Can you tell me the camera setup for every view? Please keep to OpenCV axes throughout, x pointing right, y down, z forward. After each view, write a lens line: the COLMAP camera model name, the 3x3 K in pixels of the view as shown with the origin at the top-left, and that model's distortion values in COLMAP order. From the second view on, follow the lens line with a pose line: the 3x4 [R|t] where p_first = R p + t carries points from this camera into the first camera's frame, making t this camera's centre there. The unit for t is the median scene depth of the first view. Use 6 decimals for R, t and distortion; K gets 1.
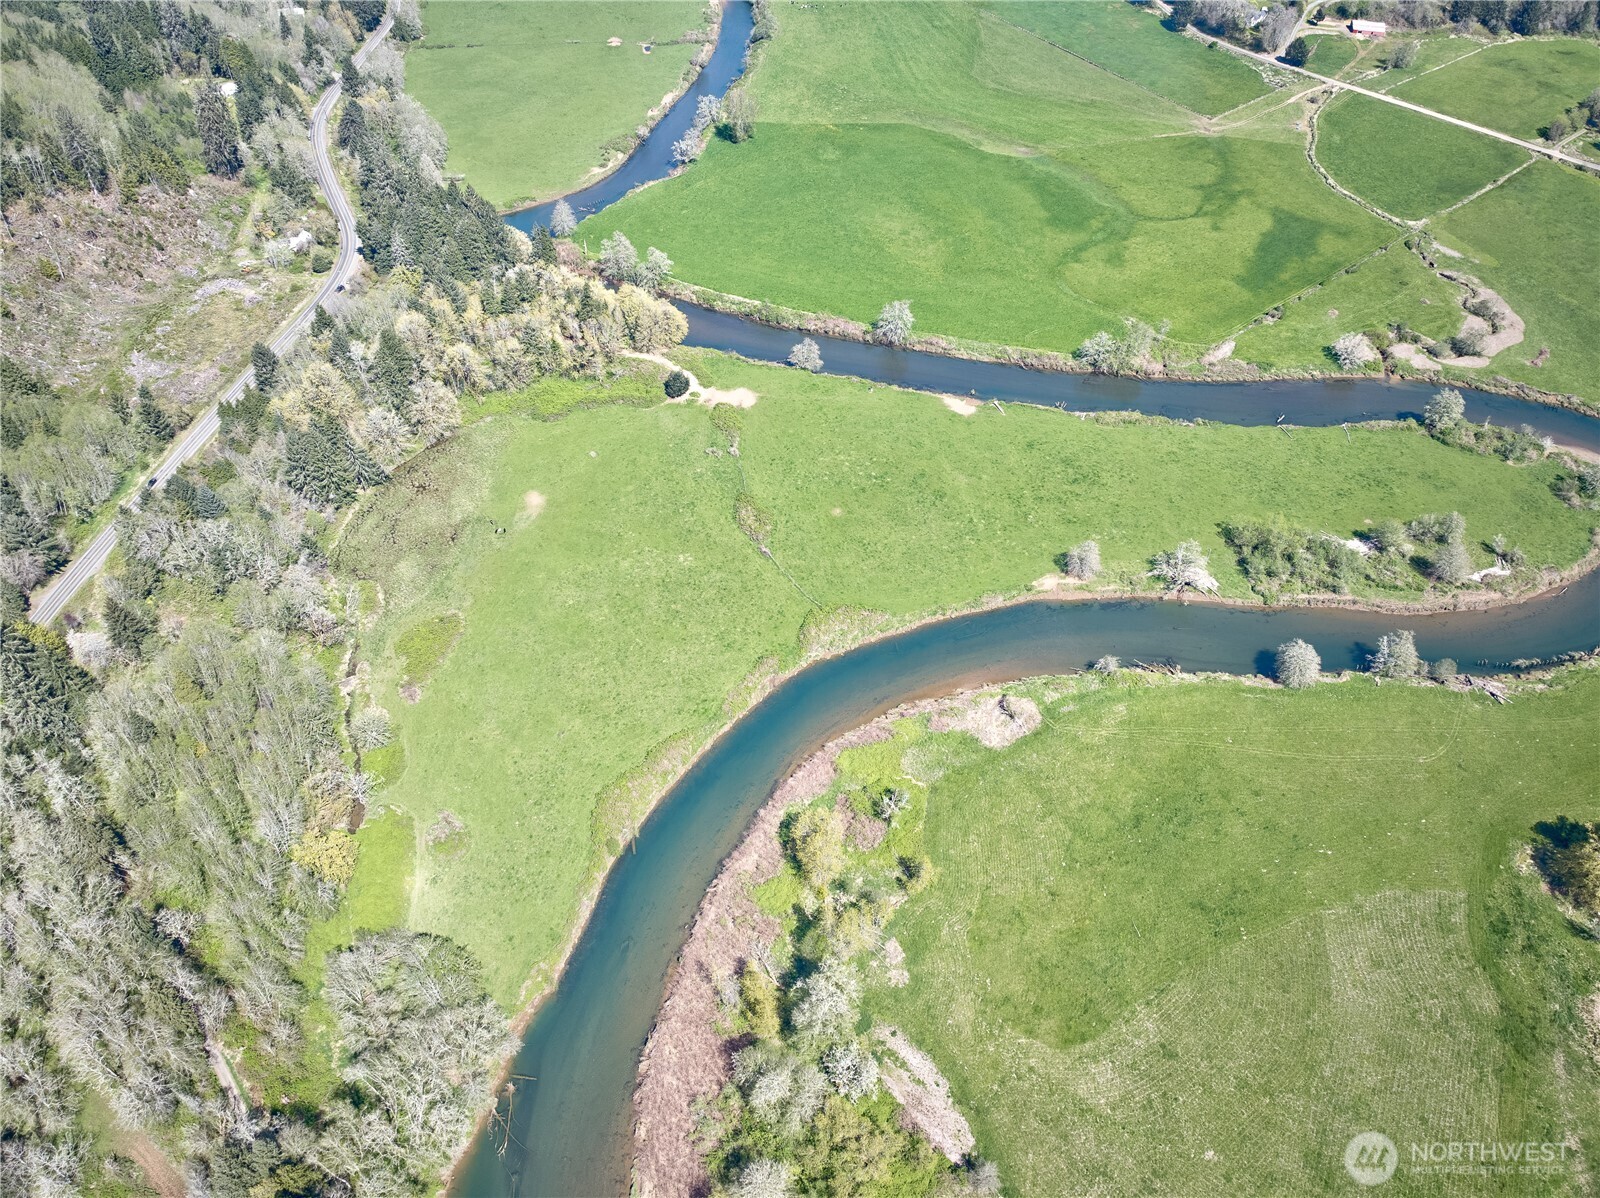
lens RADIAL K [[1155.8, 0, 800.0], [0, 1155.8, 599.0], [0, 0, 1]] dist [-0.058034, -0.003865]
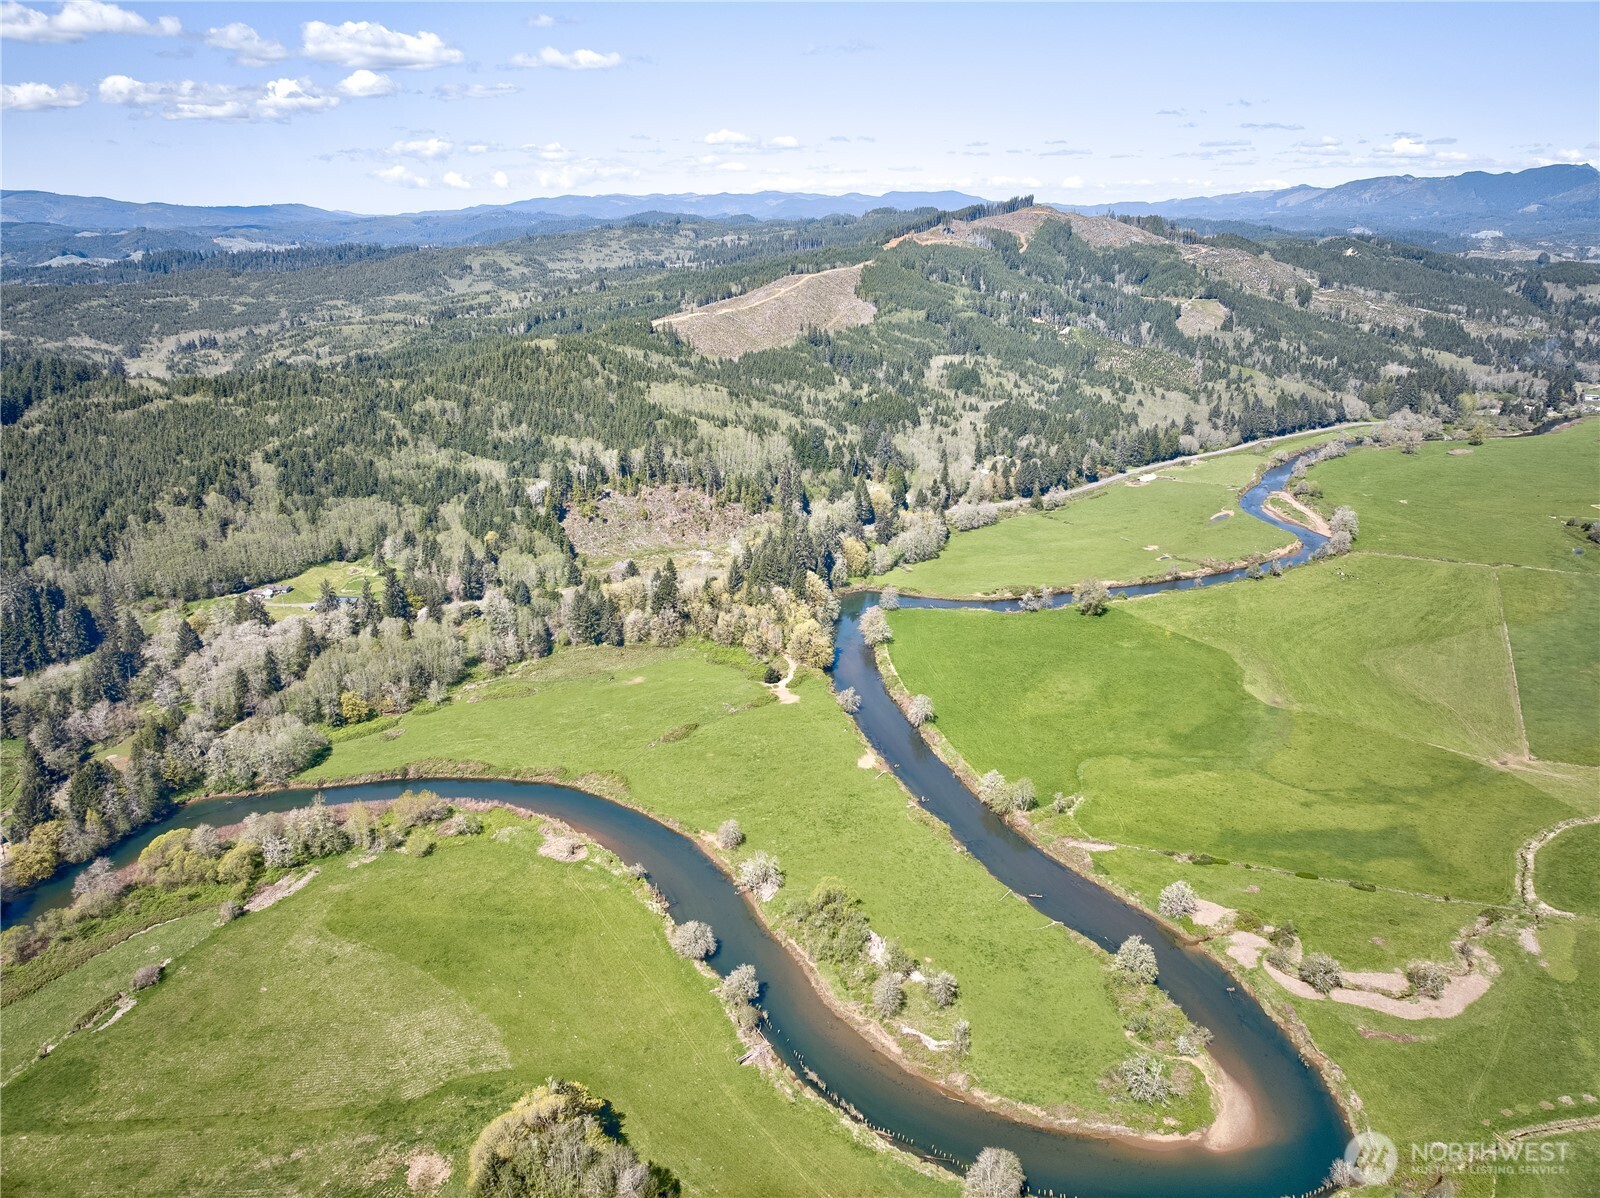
lens RADIAL K [[1109.4, 0, 801.2], [0, 1109.4, 579.1], [0, 0, 1]] dist [-0.003603, -0.022227]
pose [[0.514997, 0.267286, -0.814454, 1.242830], [-0.597577, 0.793145, -0.117569, -0.165039], [0.614556, 0.547247, 0.568191, 0.162794]]
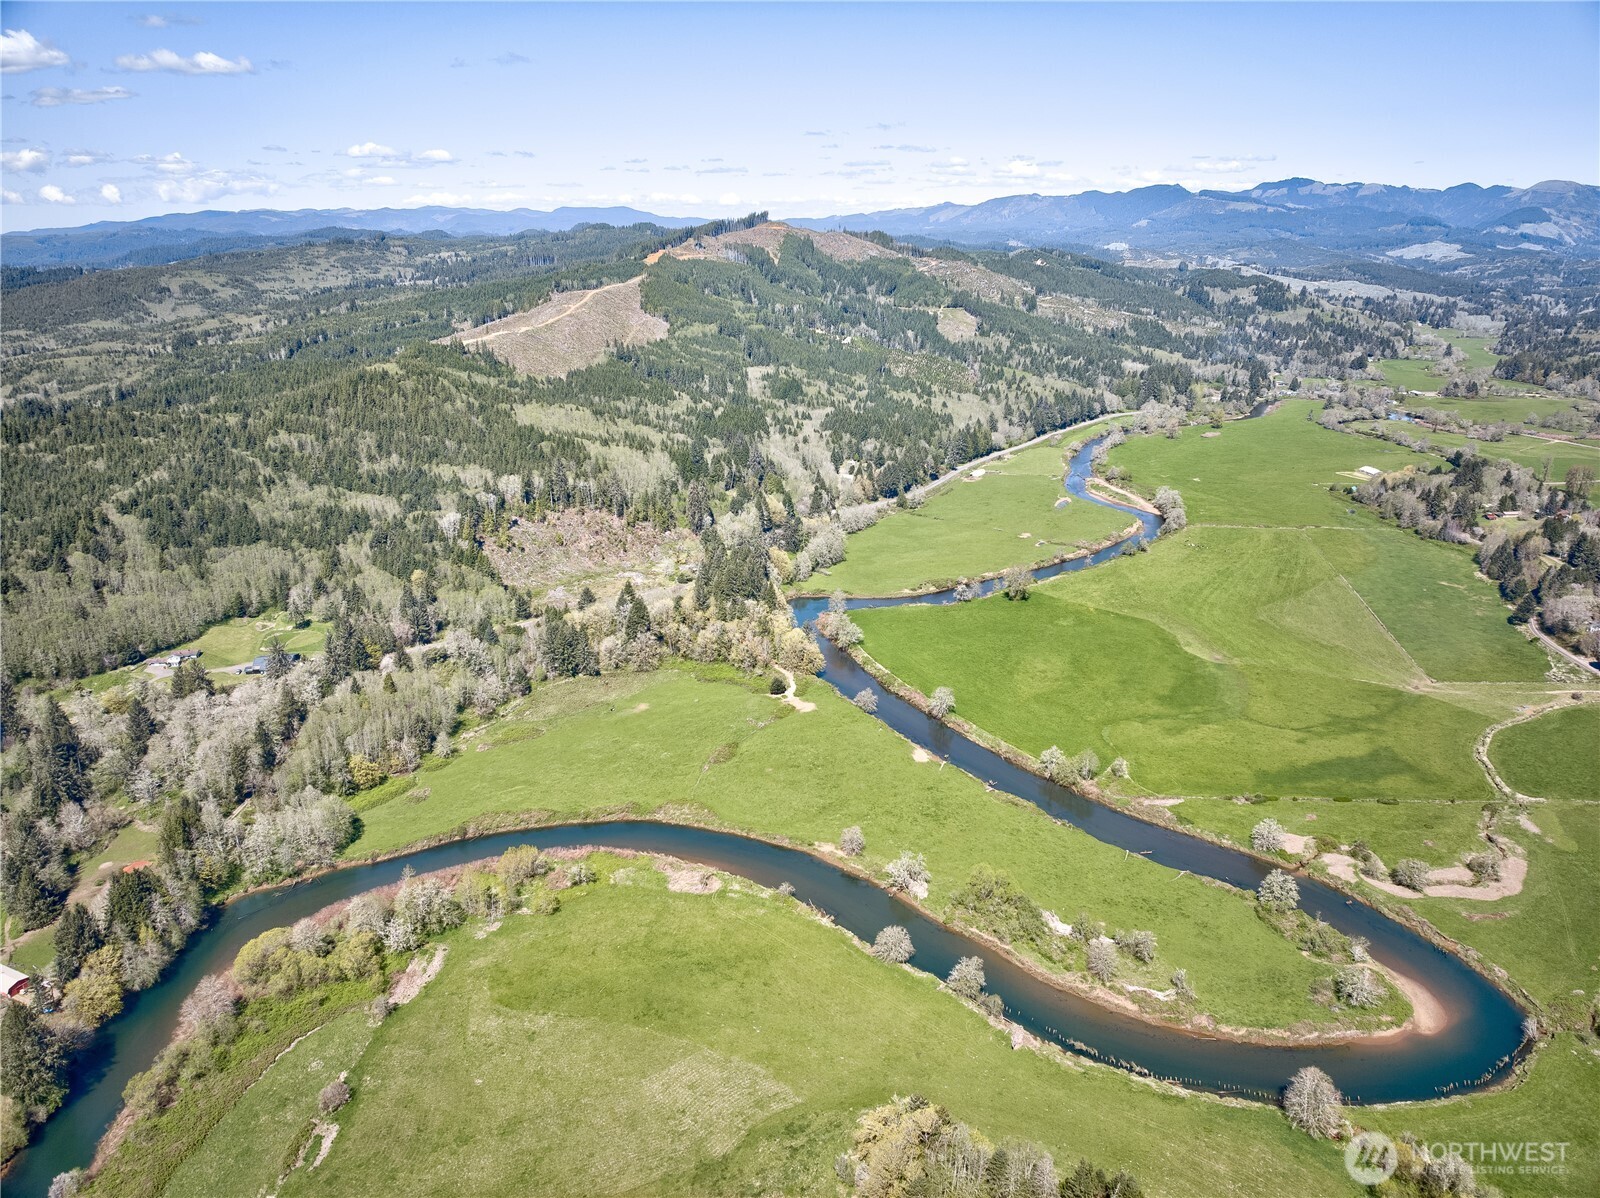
lens RADIAL K [[1088.7, 0, 800.0], [0, 1088.7, 599.0], [0, 0, 1]] dist [-0.004855, -0.018489]
pose [[0.739174, 0.216197, -0.637872, 0.945290], [-0.469988, 0.843945, -0.258587, 0.084290], [0.482423, 0.490933, 0.725432, -0.090335]]
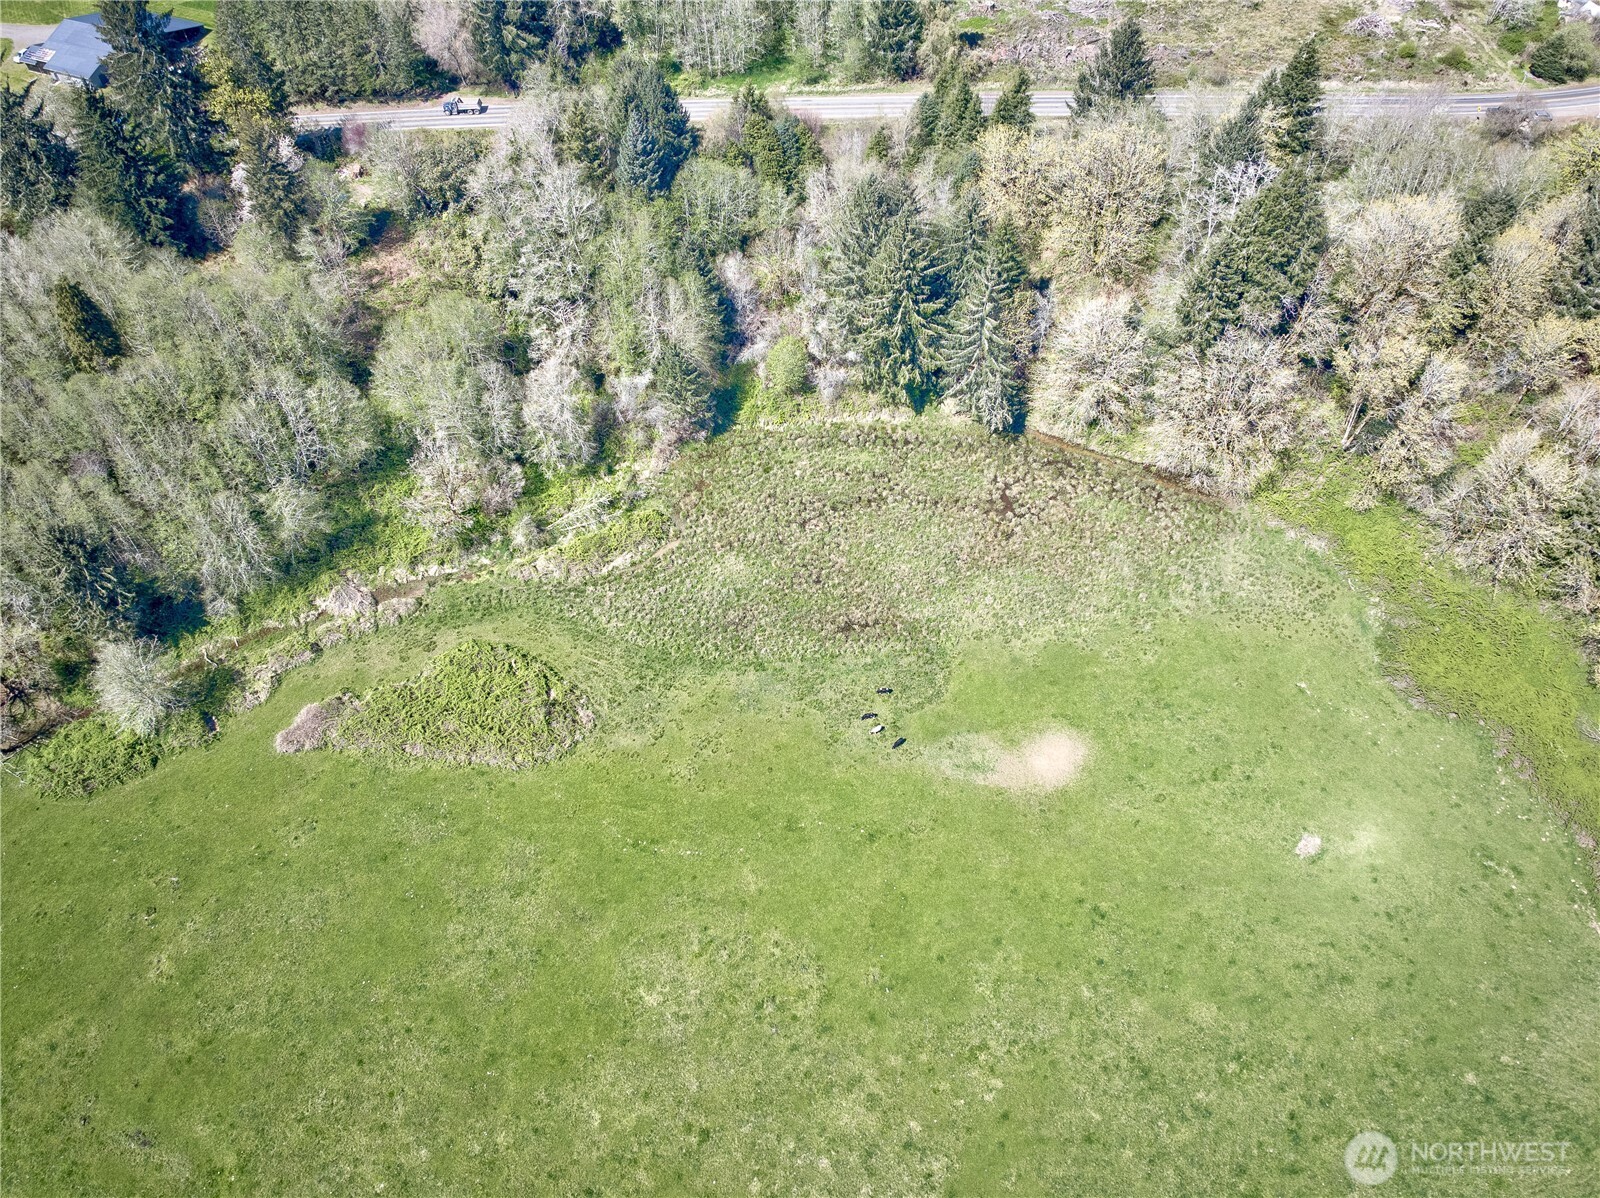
lens RADIAL K [[1155.8, 0, 800.0], [0, 1155.8, 599.0], [0, 0, 1]] dist [-0.058034, -0.003865]
pose [[0.179446, 0.766725, -0.616387, -0.071607], [-0.678760, 0.550027, 0.486575, -0.246571], [0.712098, 0.331065, 0.619122, 0.765299]]
